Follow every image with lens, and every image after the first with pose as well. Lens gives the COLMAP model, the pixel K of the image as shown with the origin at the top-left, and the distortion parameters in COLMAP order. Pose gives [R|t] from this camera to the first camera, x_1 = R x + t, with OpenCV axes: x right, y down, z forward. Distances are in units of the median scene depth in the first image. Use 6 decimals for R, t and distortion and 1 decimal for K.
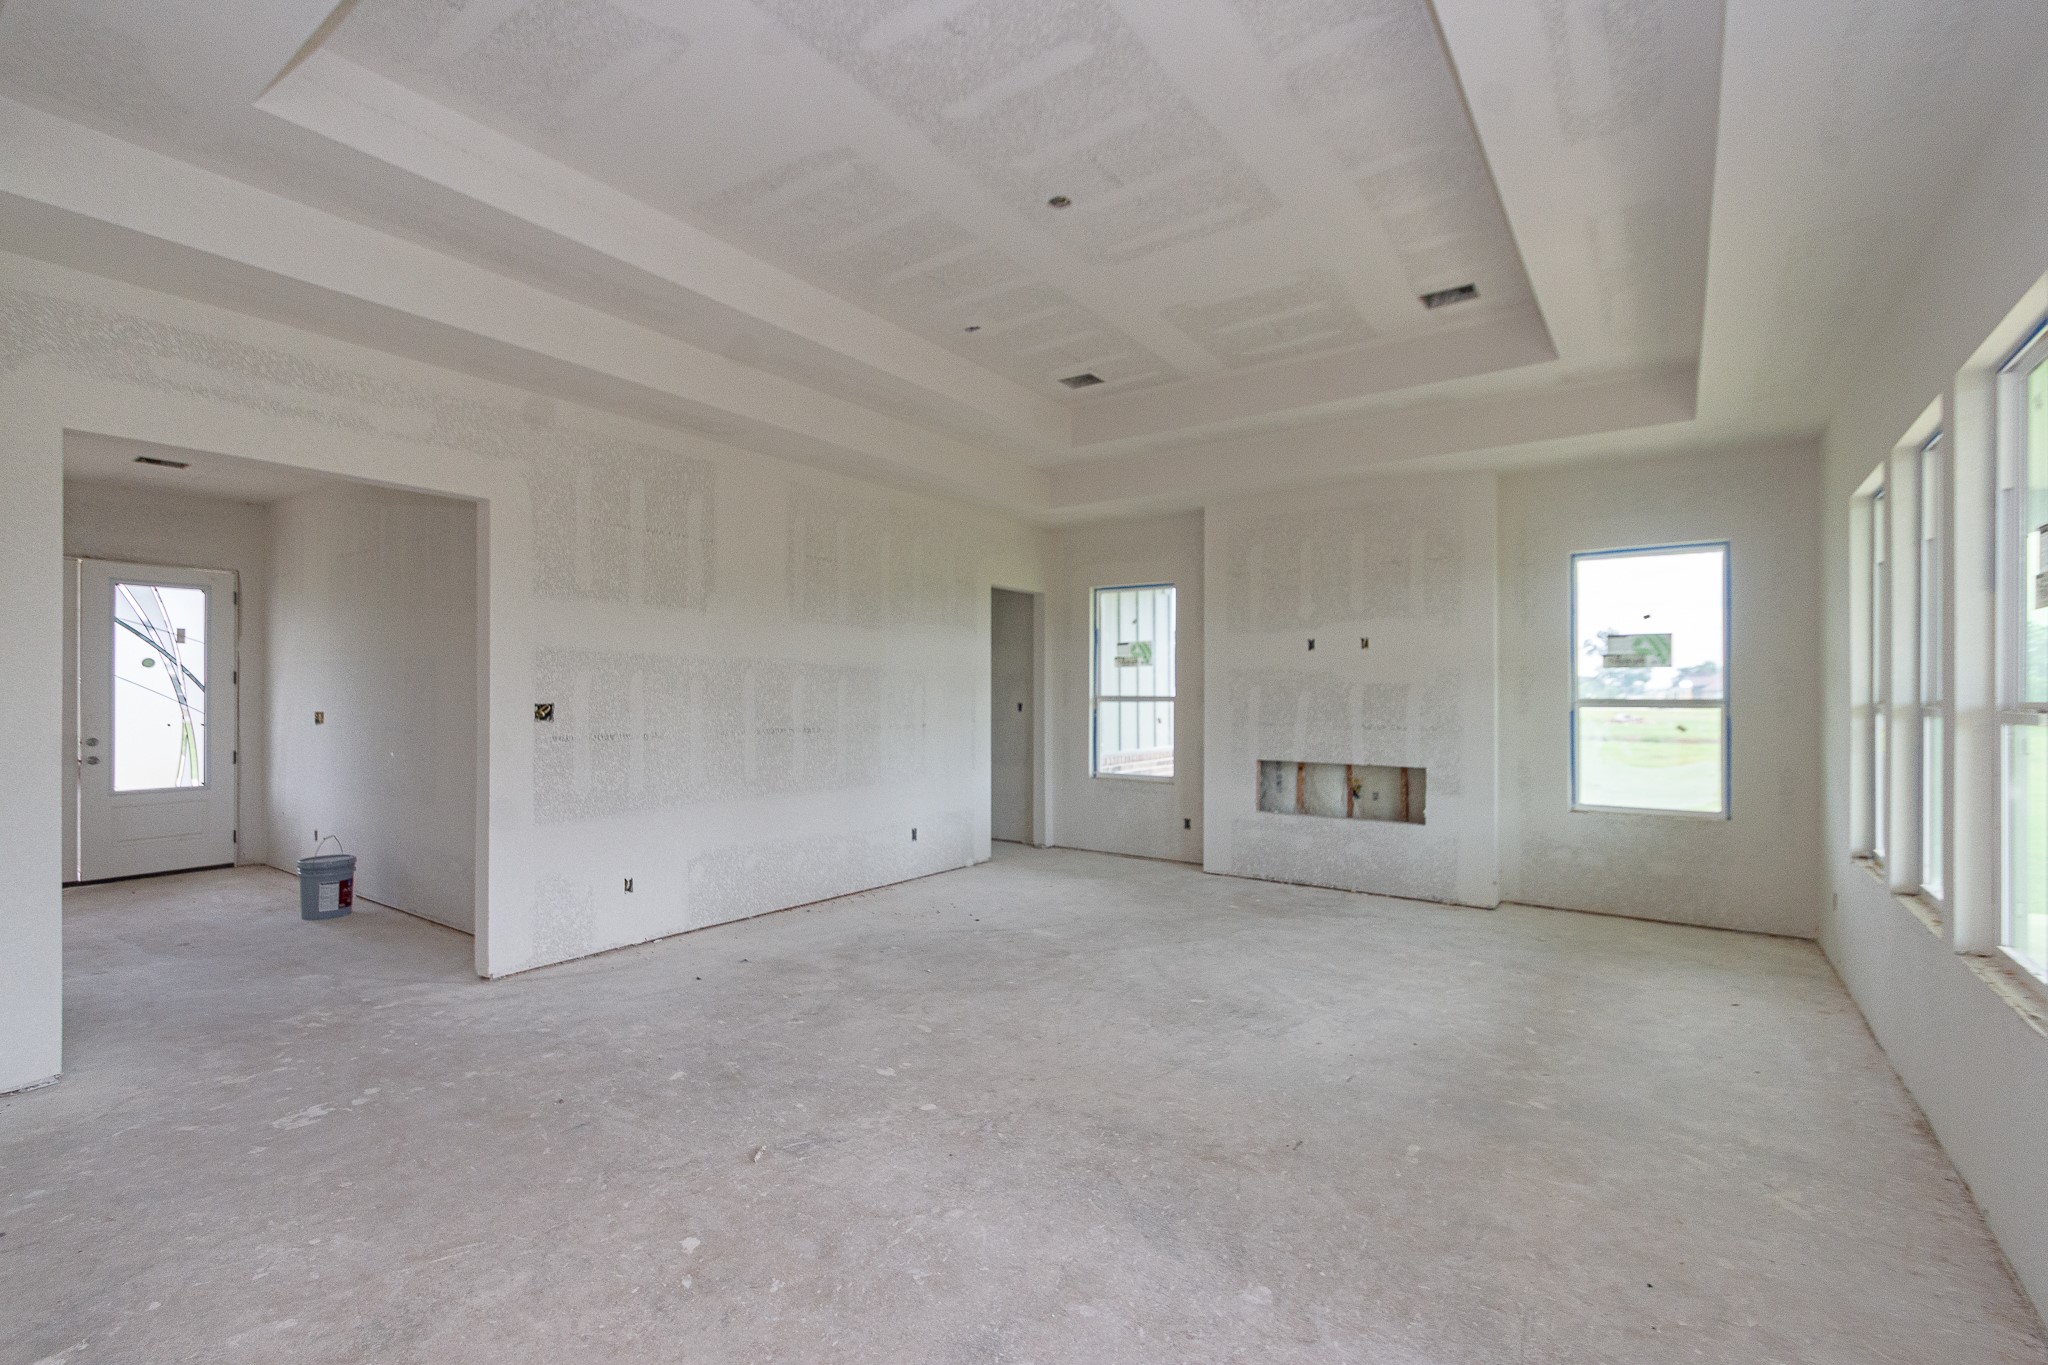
lens RADIAL K [[916.5, 0, 1024.0], [0, 916.5, 682.5], [0, 0, 1]] dist [0.004652, 0.000291]
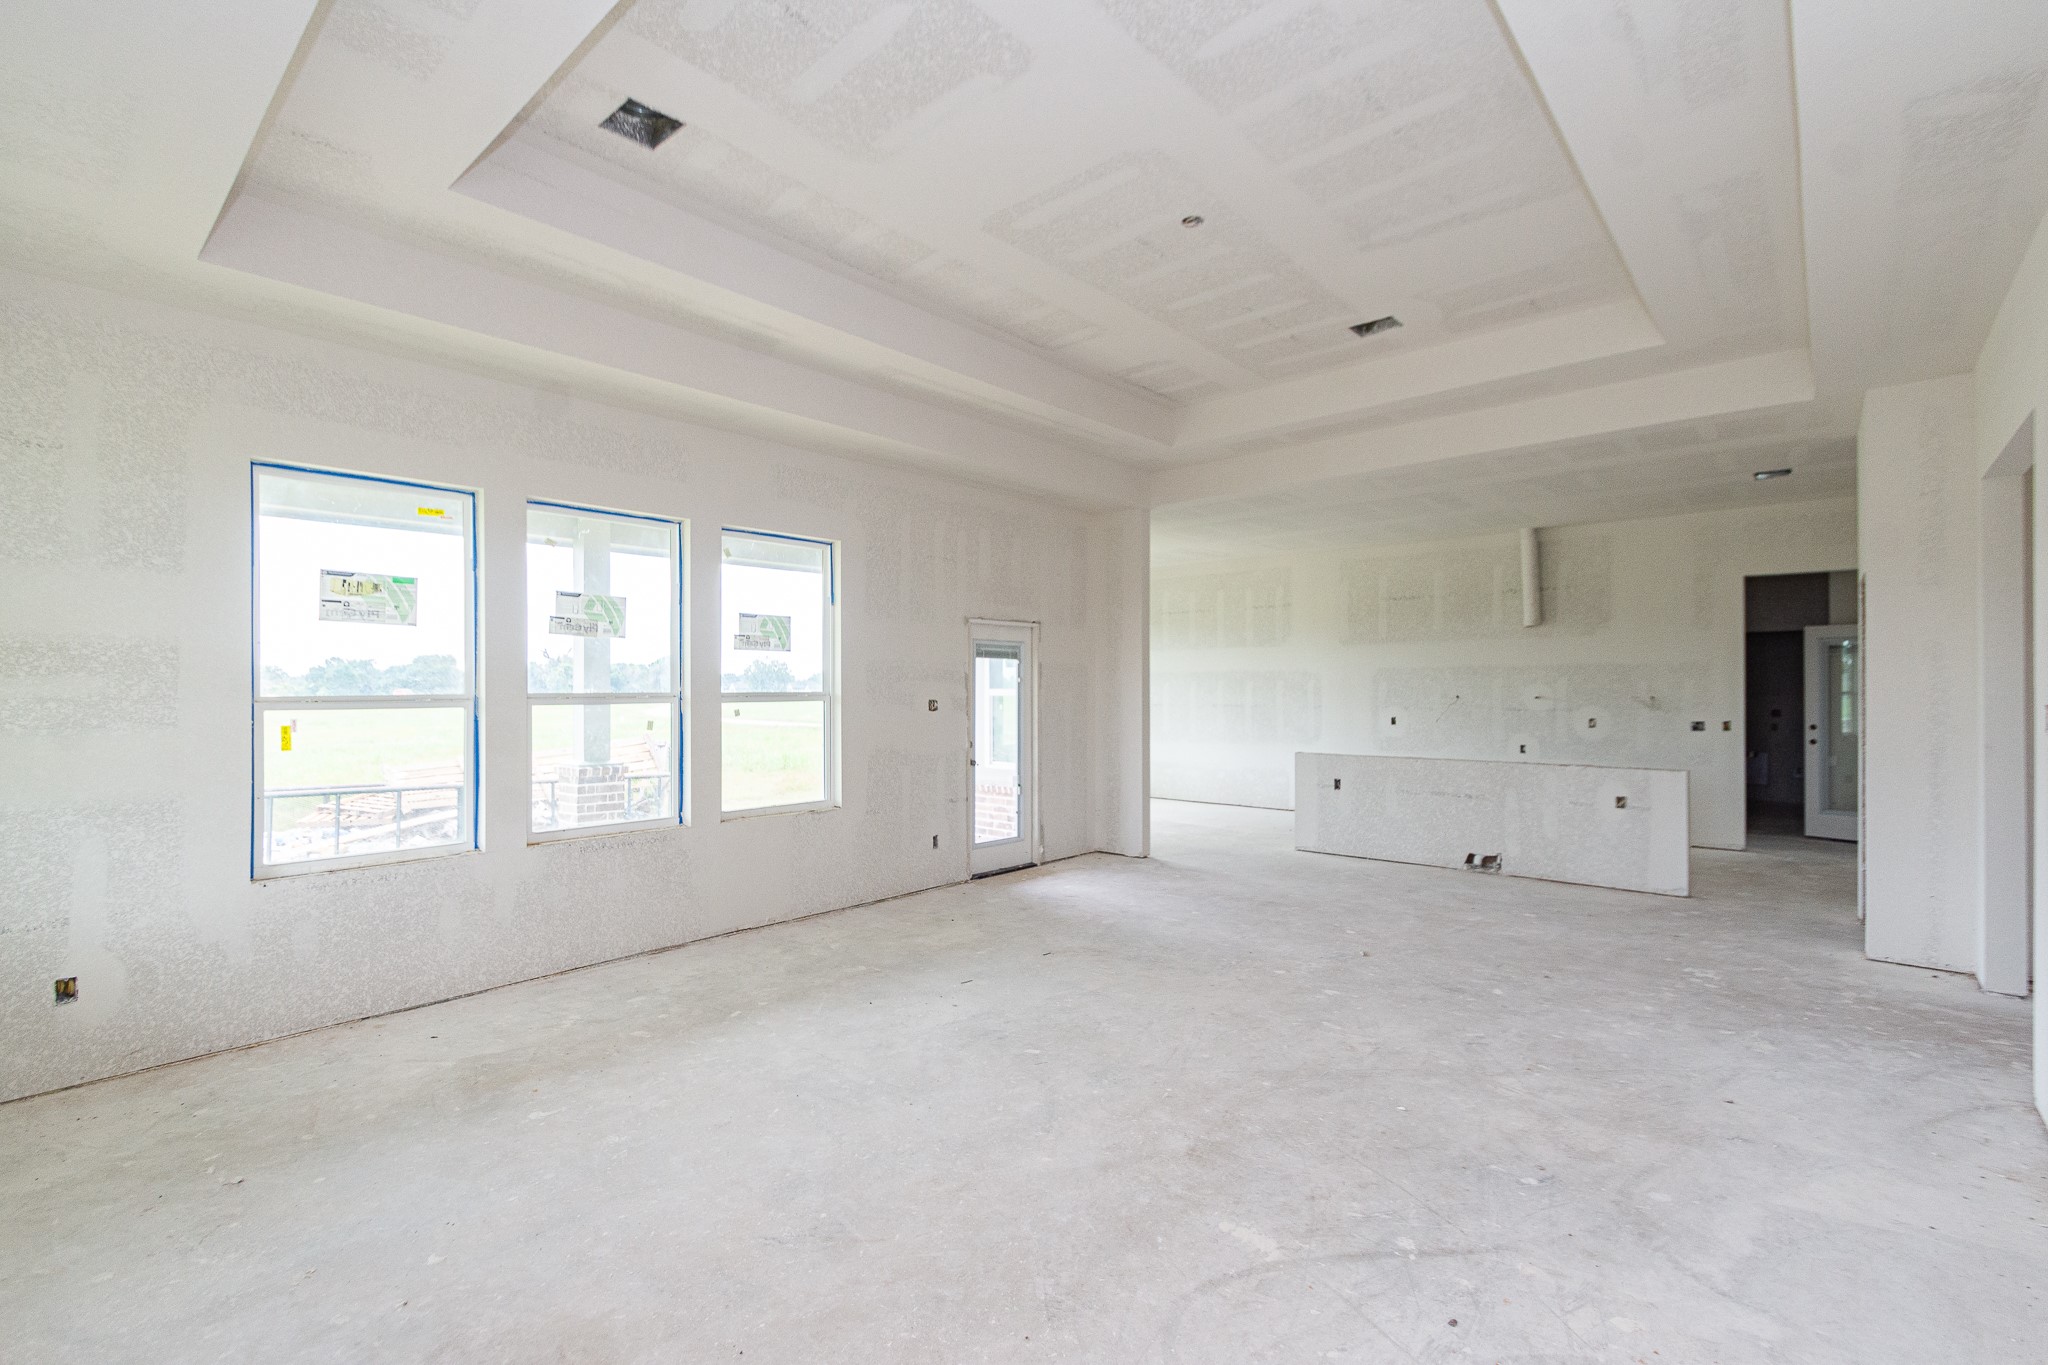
lens RADIAL K [[908.0, 0, 1042.0], [0, 908.0, 679.5], [0, 0, 1]] dist [0.003055, -0.000117]
pose [[-0.995445, 0.001128, 0.095327, 0.082881], [-0.000920, 0.999770, -0.021434, 0.017803], [-0.095329, -0.021424, -0.995215, 1.528548]]
